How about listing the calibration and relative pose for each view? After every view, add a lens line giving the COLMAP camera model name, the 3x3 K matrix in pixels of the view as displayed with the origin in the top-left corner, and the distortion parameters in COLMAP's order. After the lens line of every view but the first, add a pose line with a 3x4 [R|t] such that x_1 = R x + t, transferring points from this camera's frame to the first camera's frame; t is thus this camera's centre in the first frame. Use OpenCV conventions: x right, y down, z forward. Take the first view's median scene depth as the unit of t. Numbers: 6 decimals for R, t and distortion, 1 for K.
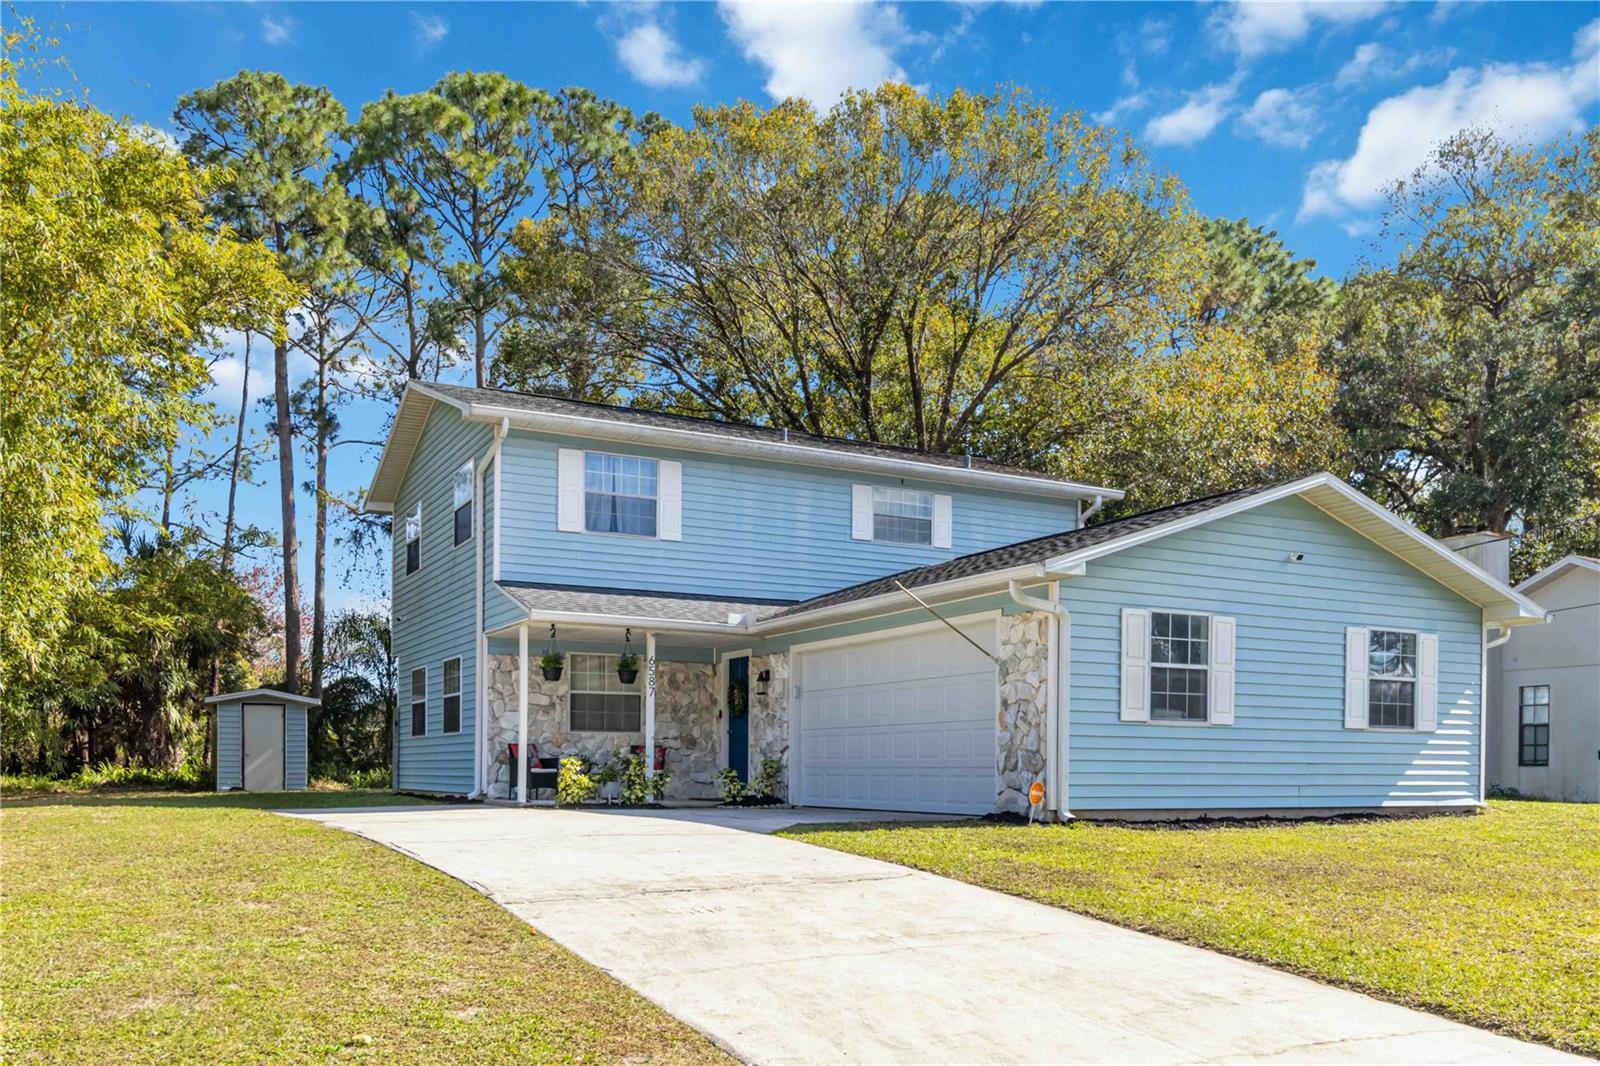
lens RADIAL K [[1352.9, 0, 800.5], [0, 1352.9, 759.2], [0, 0, 1]] dist [-0.004208, 0.004467]
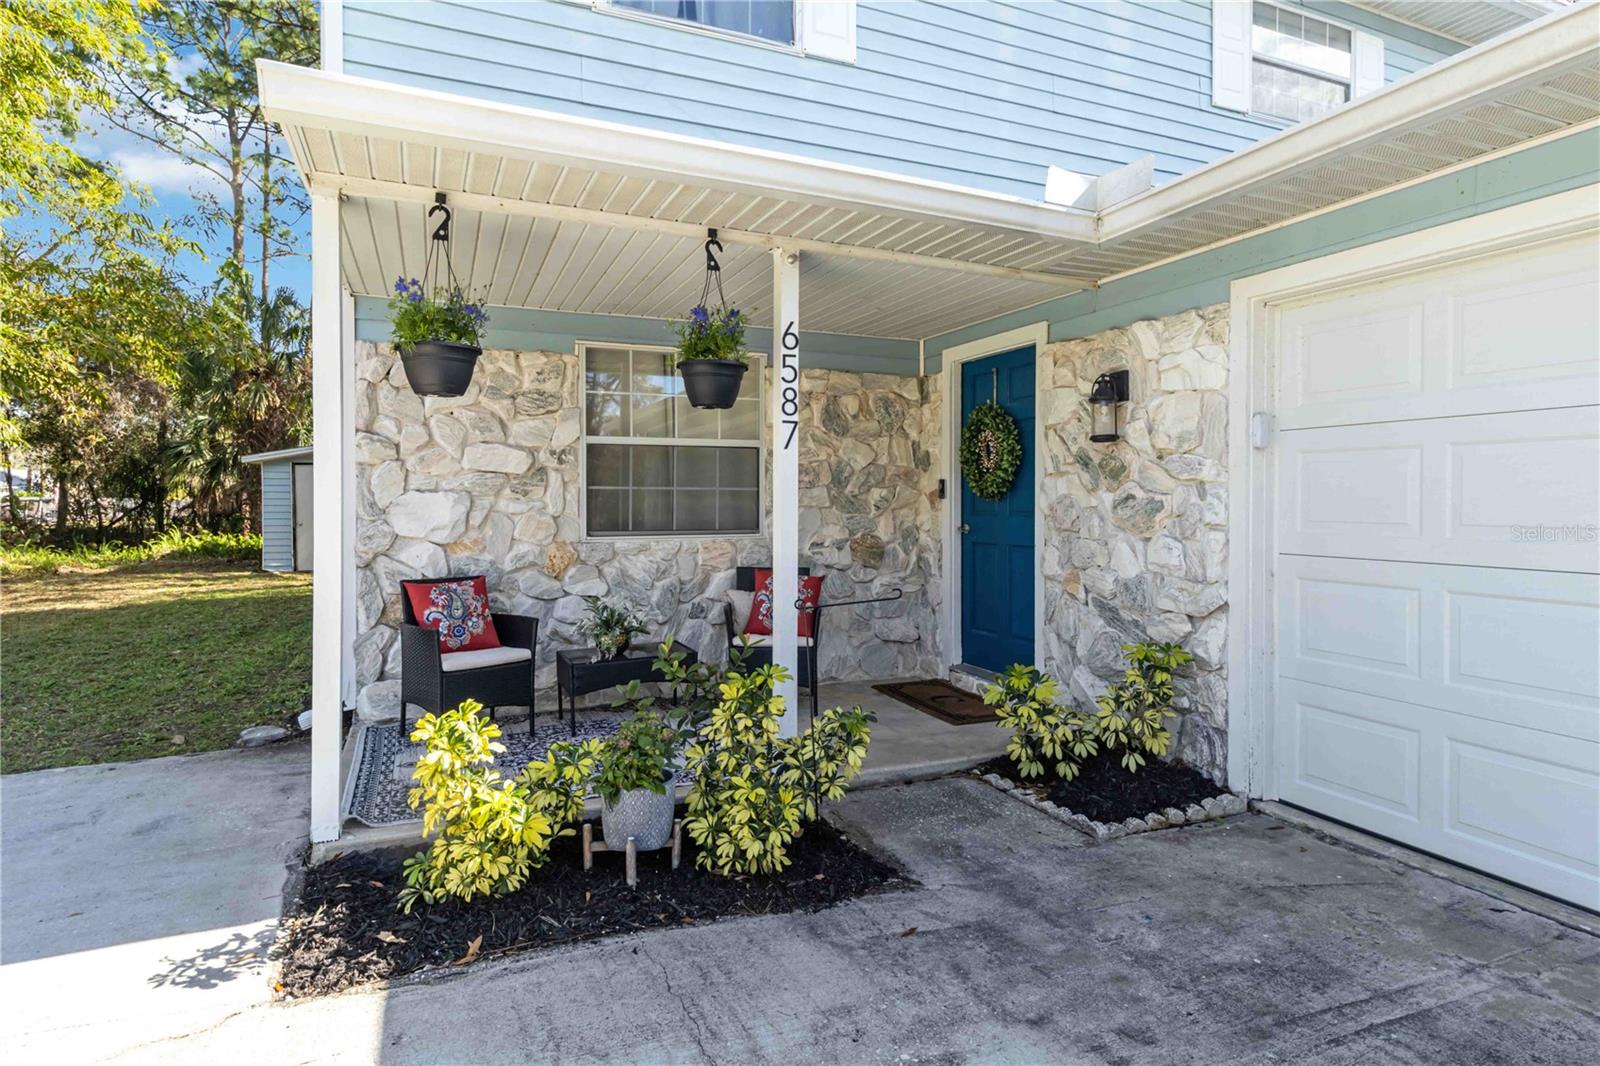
lens RADIAL K [[858.9, 0, 801.7], [0, 858.9, 496.0], [0, 0, 1]] dist [-0.000390, -0.000140]
pose [[0.997020, -0.004538, -0.077013, -0.085459], [0.004986, 0.999972, 0.005634, -0.033899], [0.076985, -0.006001, 0.997014, 0.743576]]
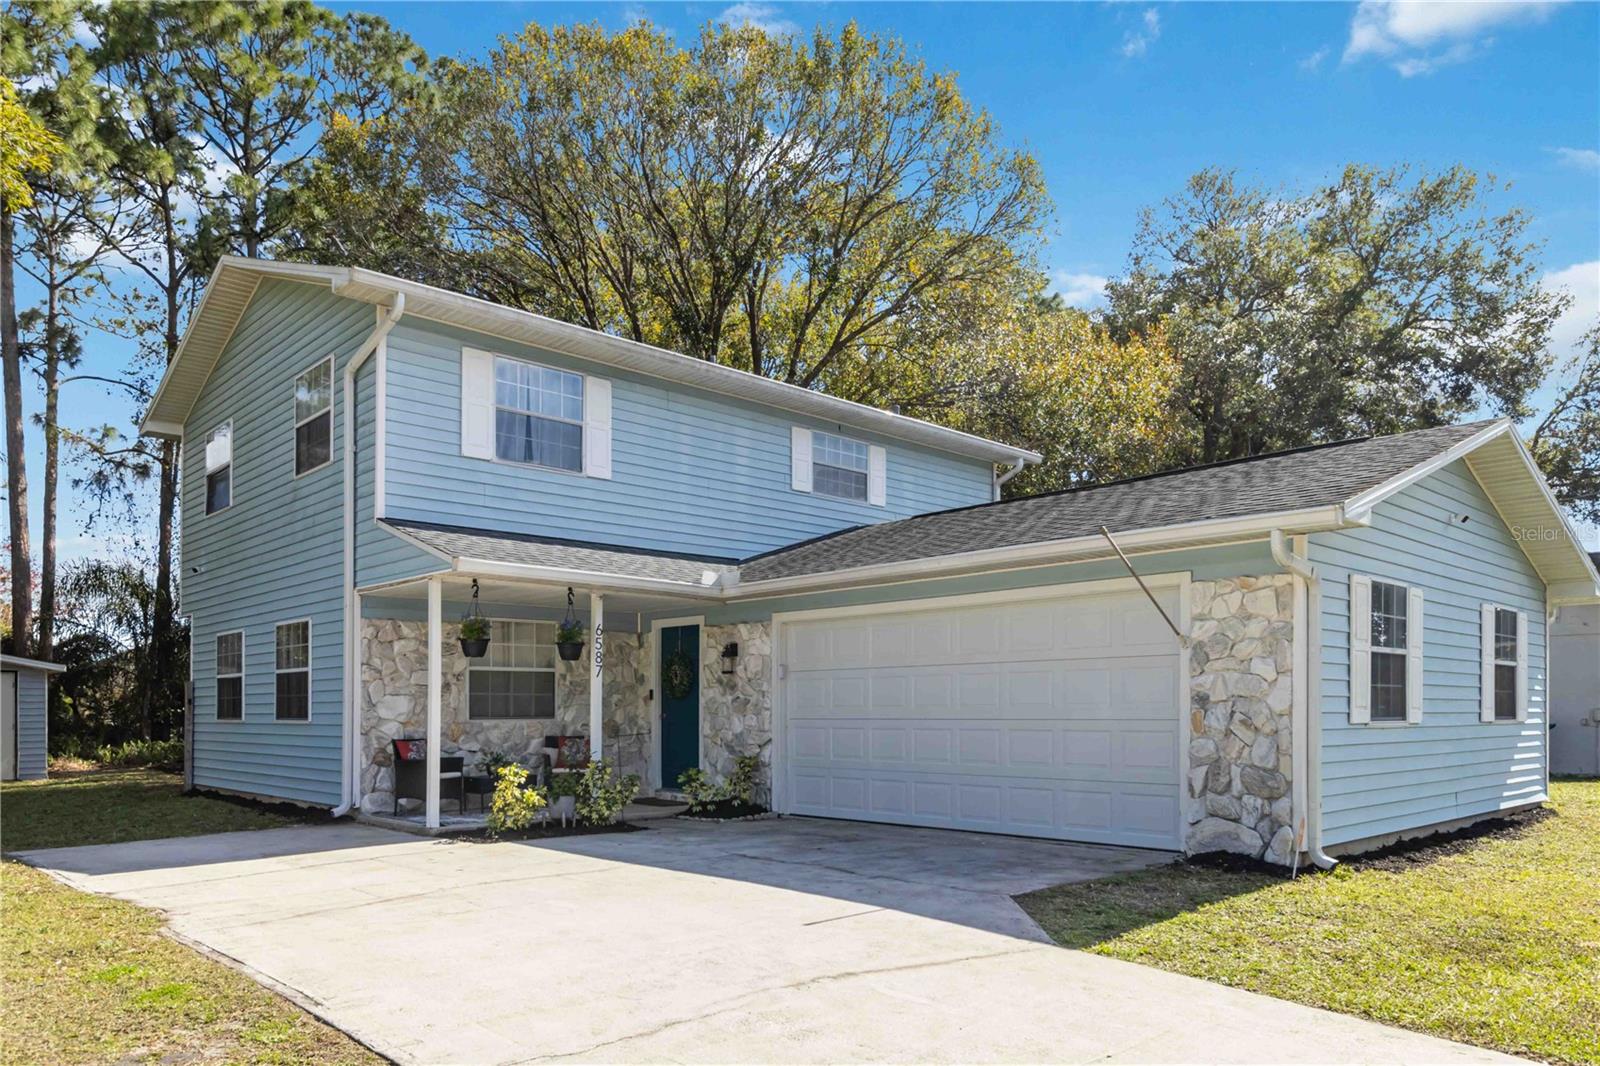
lens RADIAL K [[1105.1, 0, 799.8], [0, 1105.1, 691.0], [0, 0, 1]] dist [-0.003083, 0.001332]
pose [[0.963190, -0.003317, 0.268802, -0.156934], [0.005870, 0.999945, -0.008694, -0.030246], [-0.268758, 0.009952, 0.963156, 0.343802]]
